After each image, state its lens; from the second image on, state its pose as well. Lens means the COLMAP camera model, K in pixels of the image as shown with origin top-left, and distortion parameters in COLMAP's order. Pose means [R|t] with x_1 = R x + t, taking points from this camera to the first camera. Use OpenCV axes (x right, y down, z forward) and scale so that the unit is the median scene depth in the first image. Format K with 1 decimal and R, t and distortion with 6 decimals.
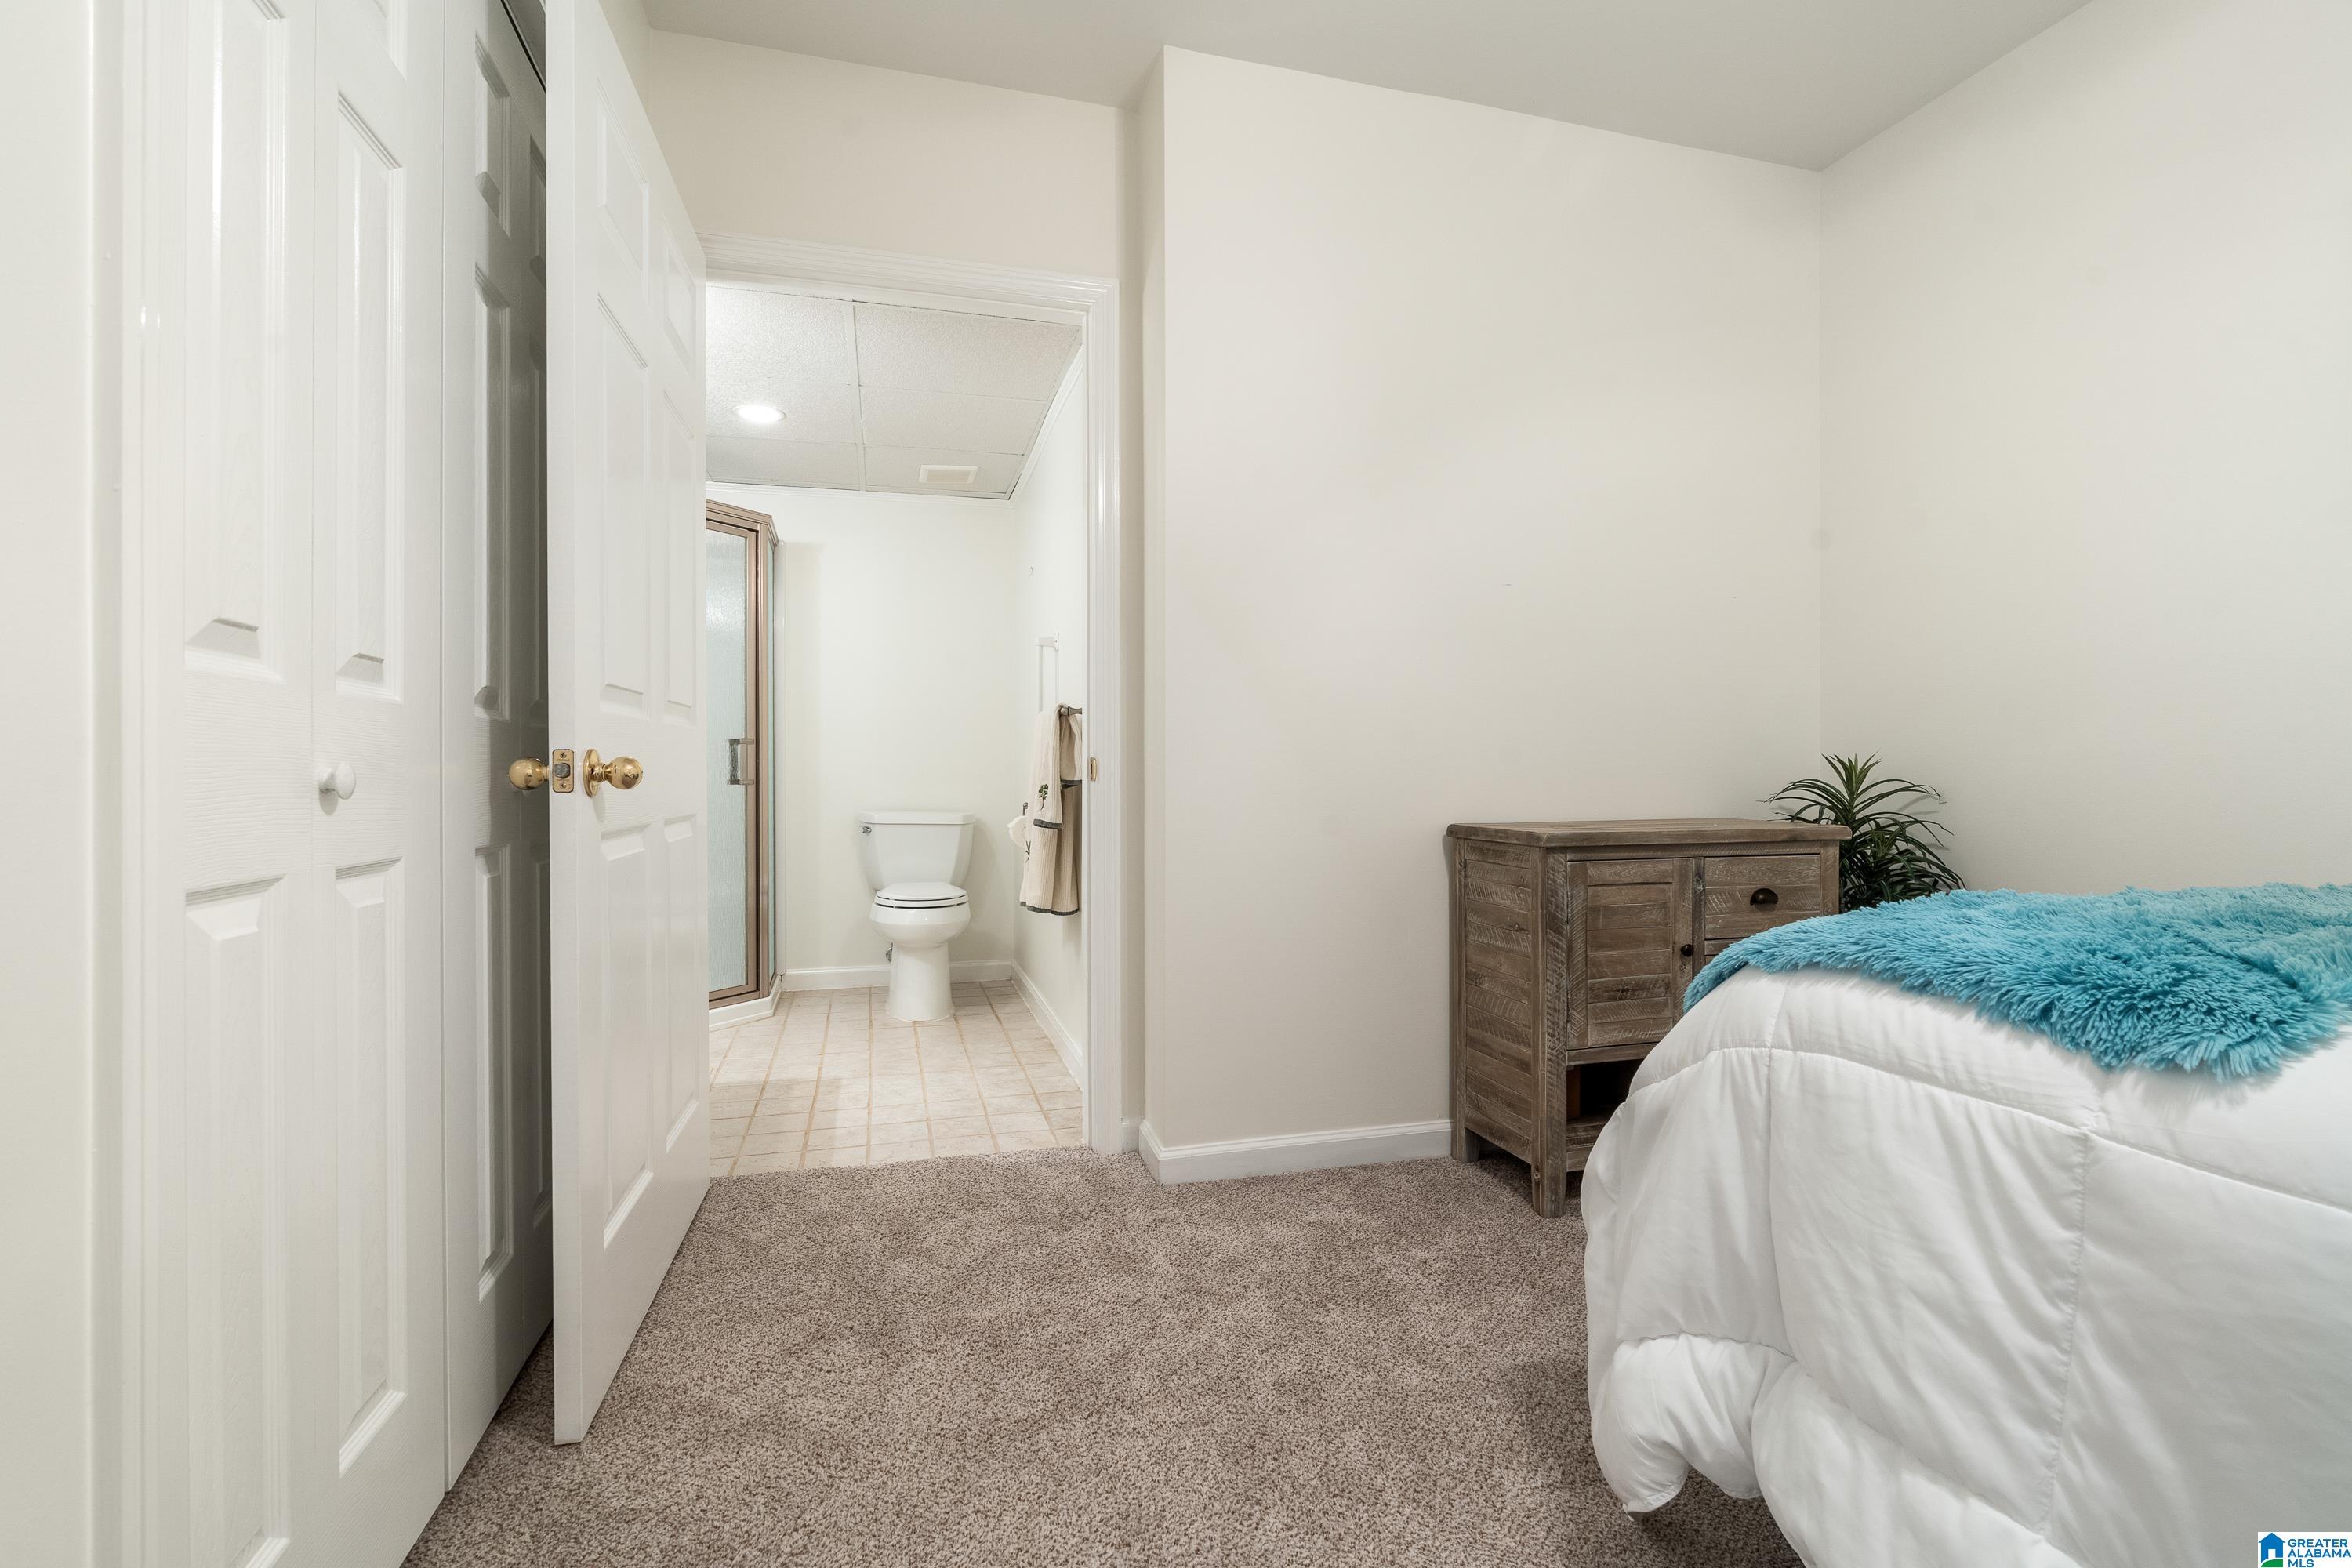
lens RADIAL K [[1075.9, 0, 1172.1], [0, 1075.9, 778.7], [0, 0, 1]] dist [-0.006920, 0.003306]
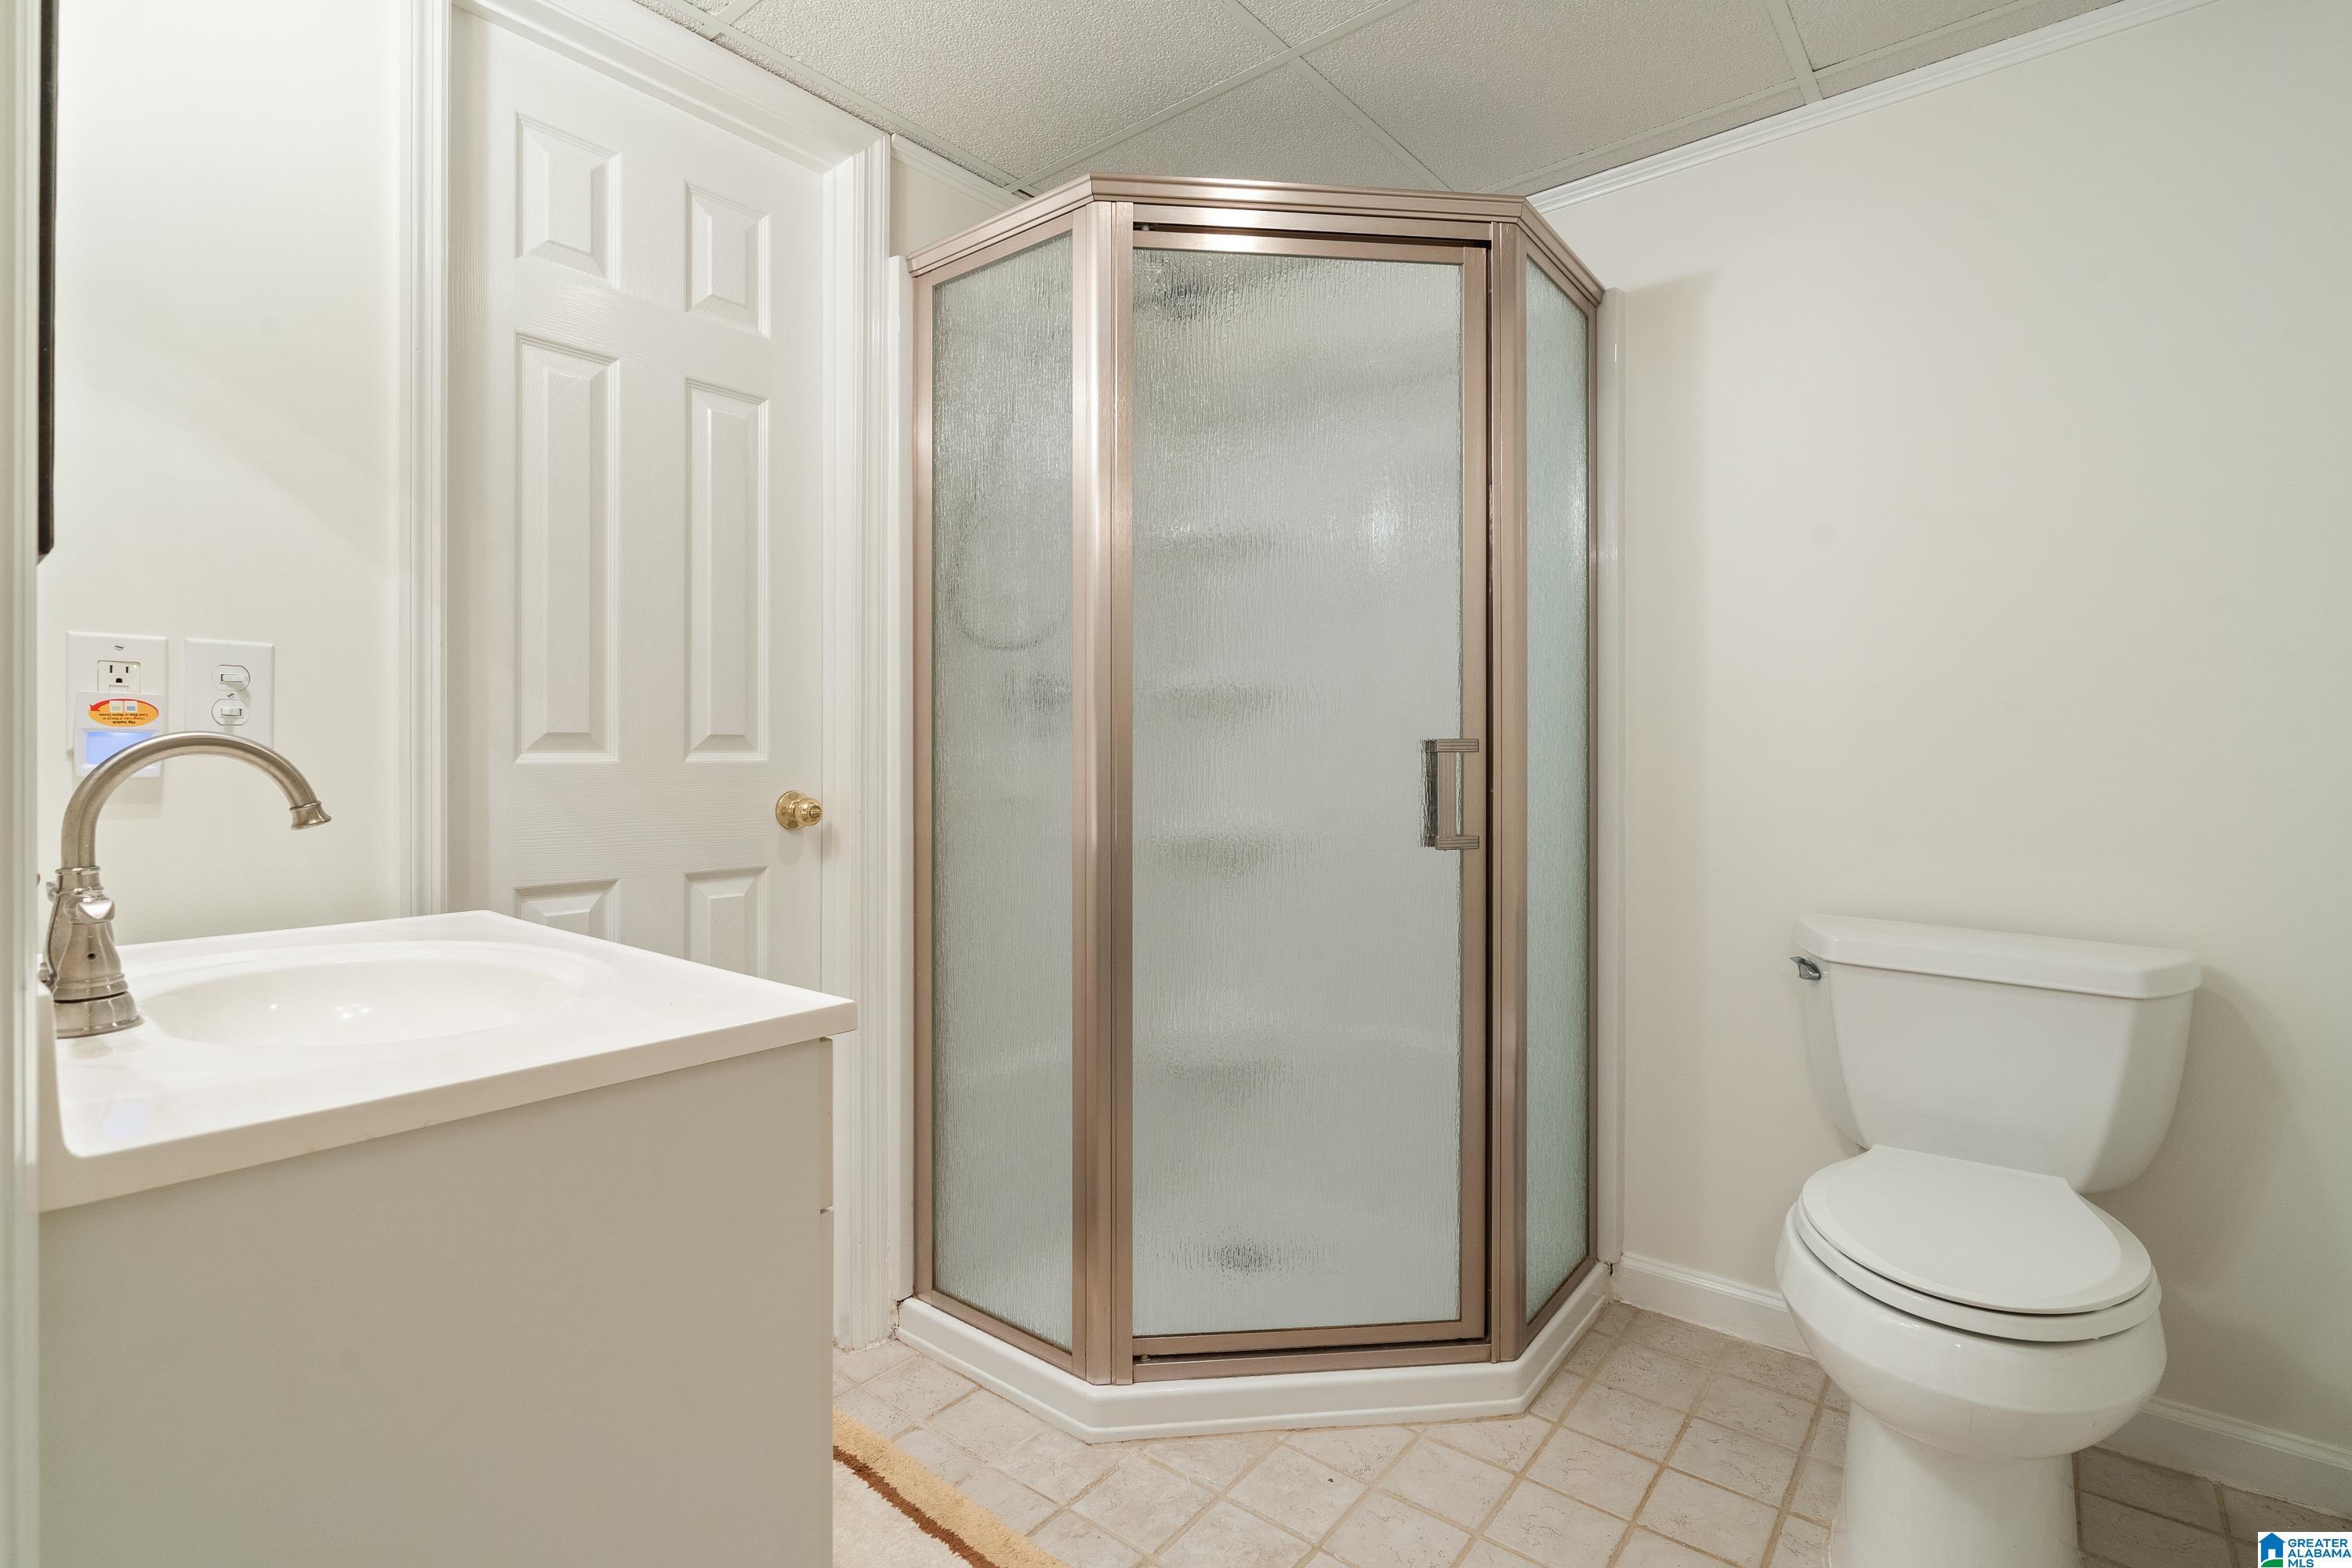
lens RADIAL K [[1075.9, 0, 1165.9], [0, 1075.9, 781.5], [0, 0, 1]] dist [-0.006920, 0.003306]
pose [[0.579061, 0.004527, -0.815271, -0.118934], [-0.004414, 0.999987, 0.002417, -0.020658], [0.815272, 0.002199, 0.579074, 0.656593]]
